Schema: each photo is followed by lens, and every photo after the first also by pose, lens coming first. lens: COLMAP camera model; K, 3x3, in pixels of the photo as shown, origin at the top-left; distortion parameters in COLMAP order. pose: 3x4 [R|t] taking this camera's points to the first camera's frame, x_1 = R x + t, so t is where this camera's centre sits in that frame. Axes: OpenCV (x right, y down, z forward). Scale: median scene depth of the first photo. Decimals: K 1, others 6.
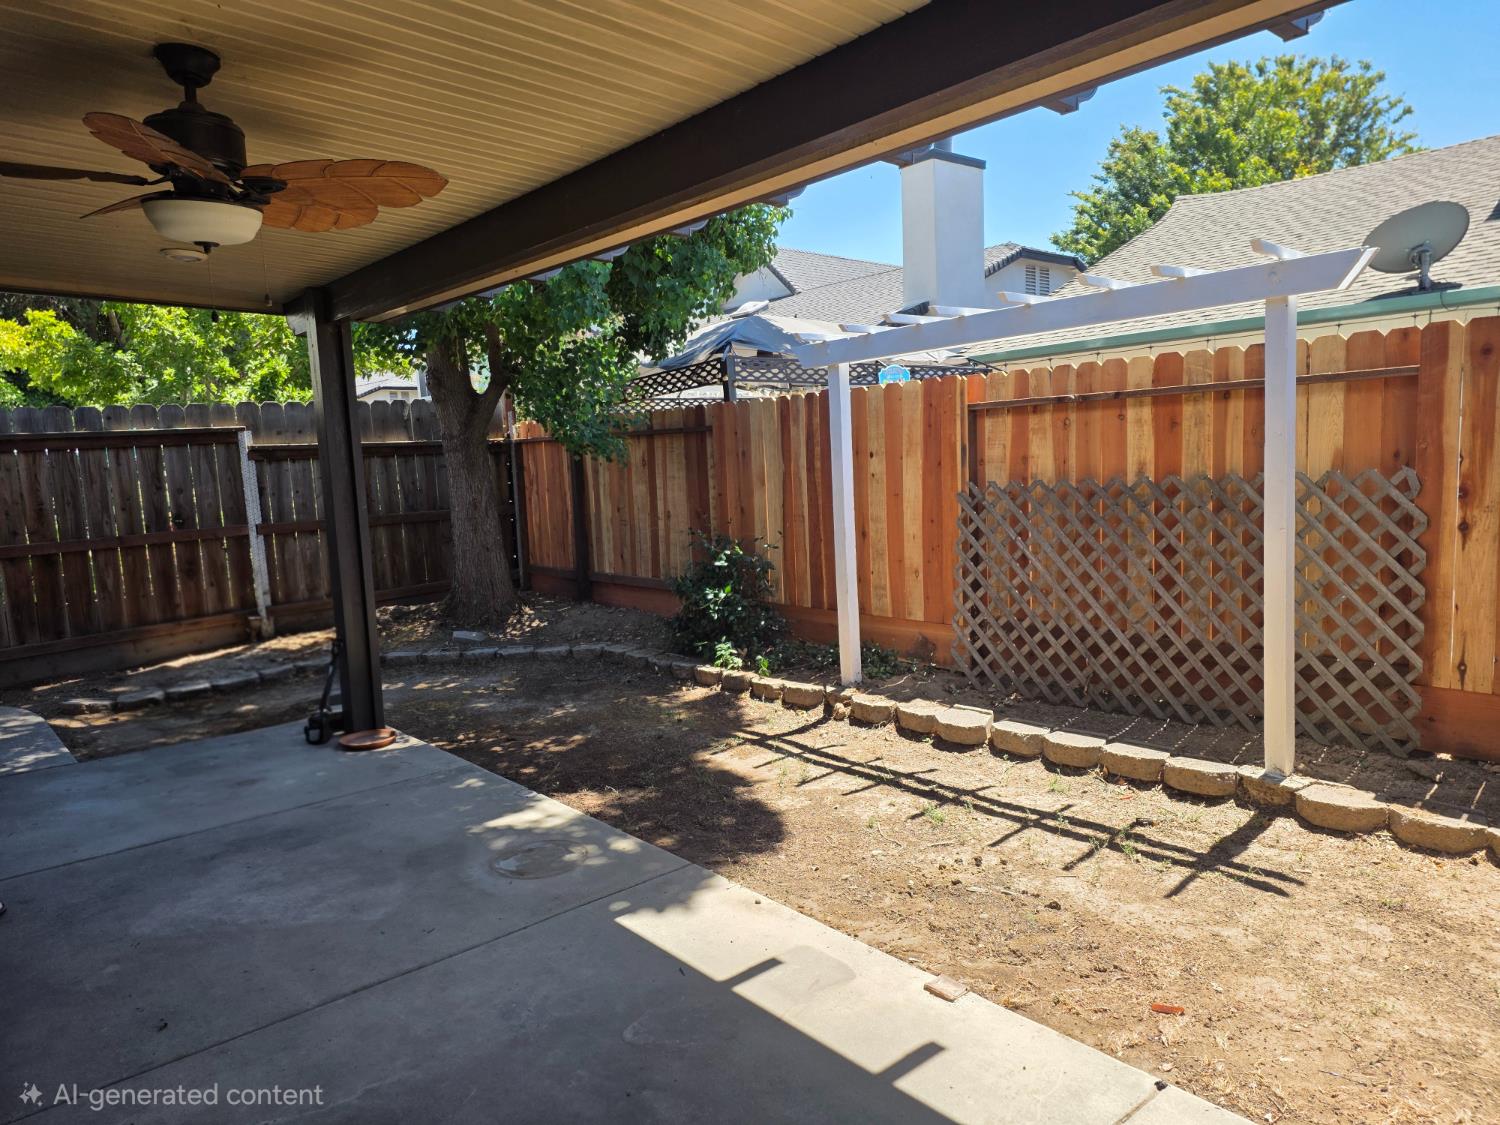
lens RADIAL K [[991.2, 0, 744.7], [0, 991.2, 567.6], [0, 0, 1]] dist [0.036812, -0.000433]
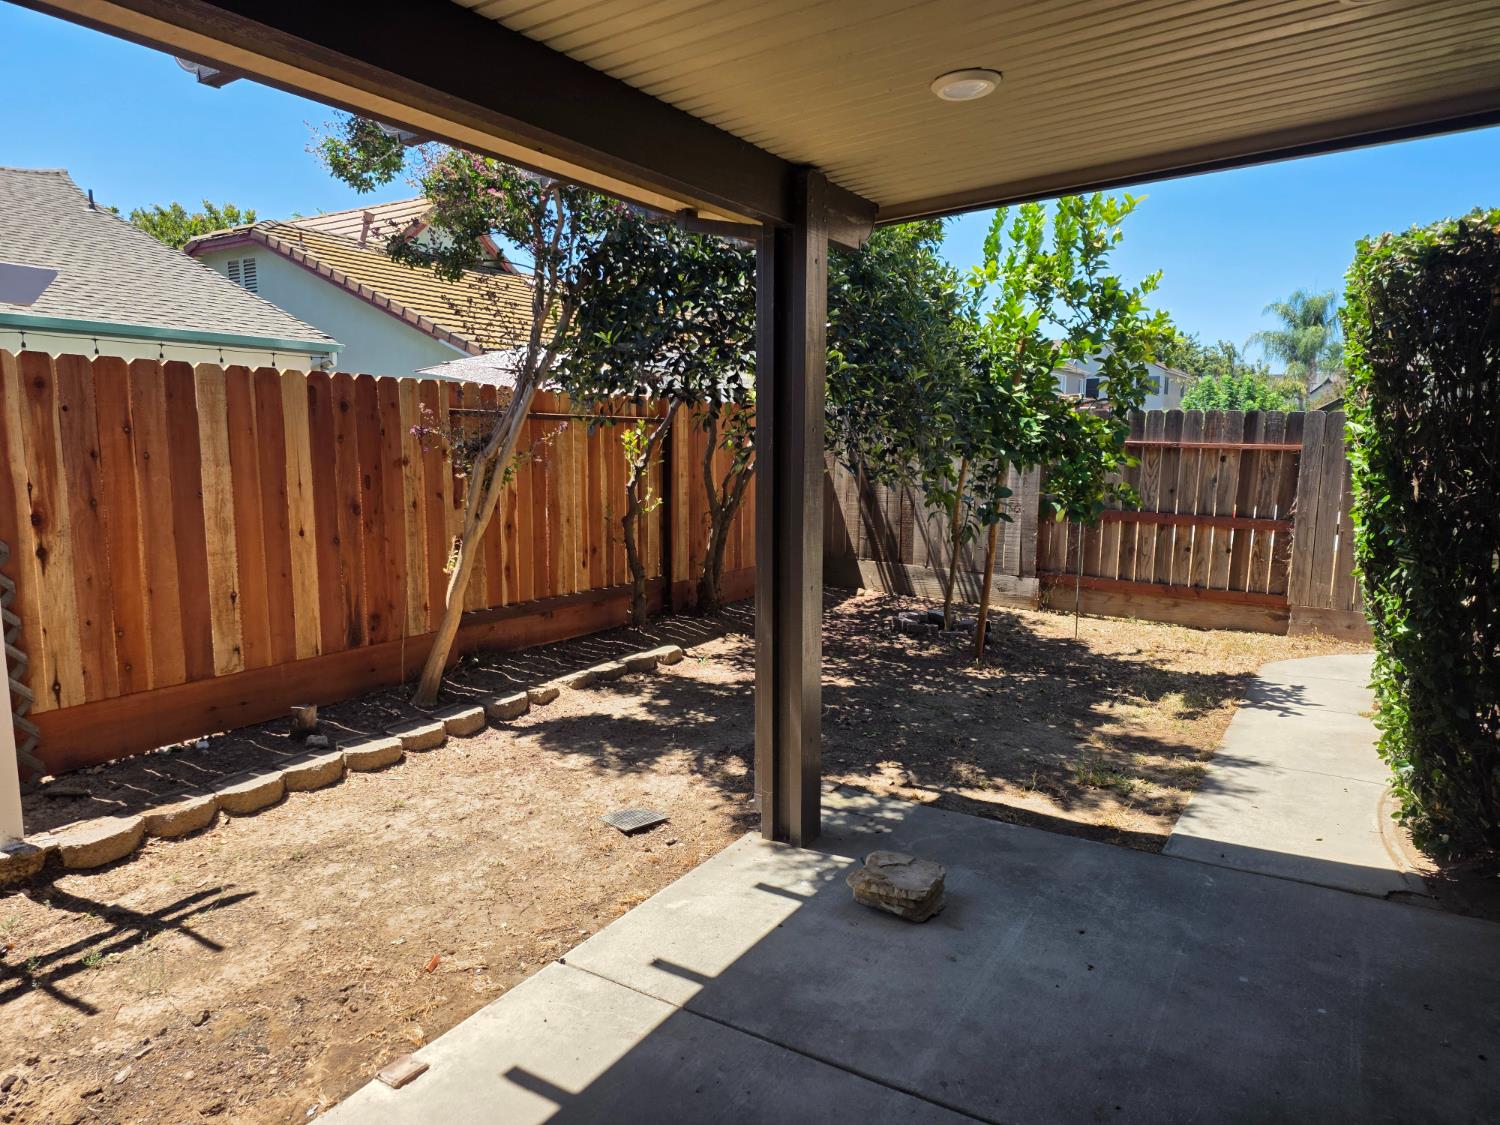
lens RADIAL K [[991.2, 0, 745.1], [0, 991.2, 566.4], [0, 0, 1]] dist [0.036812, -0.000433]
pose [[-0.299840, -0.076793, 0.950894, -0.517690], [0.116800, 0.986301, 0.116482, -0.066886], [-0.946812, 0.145991, -0.286763, 0.660431]]
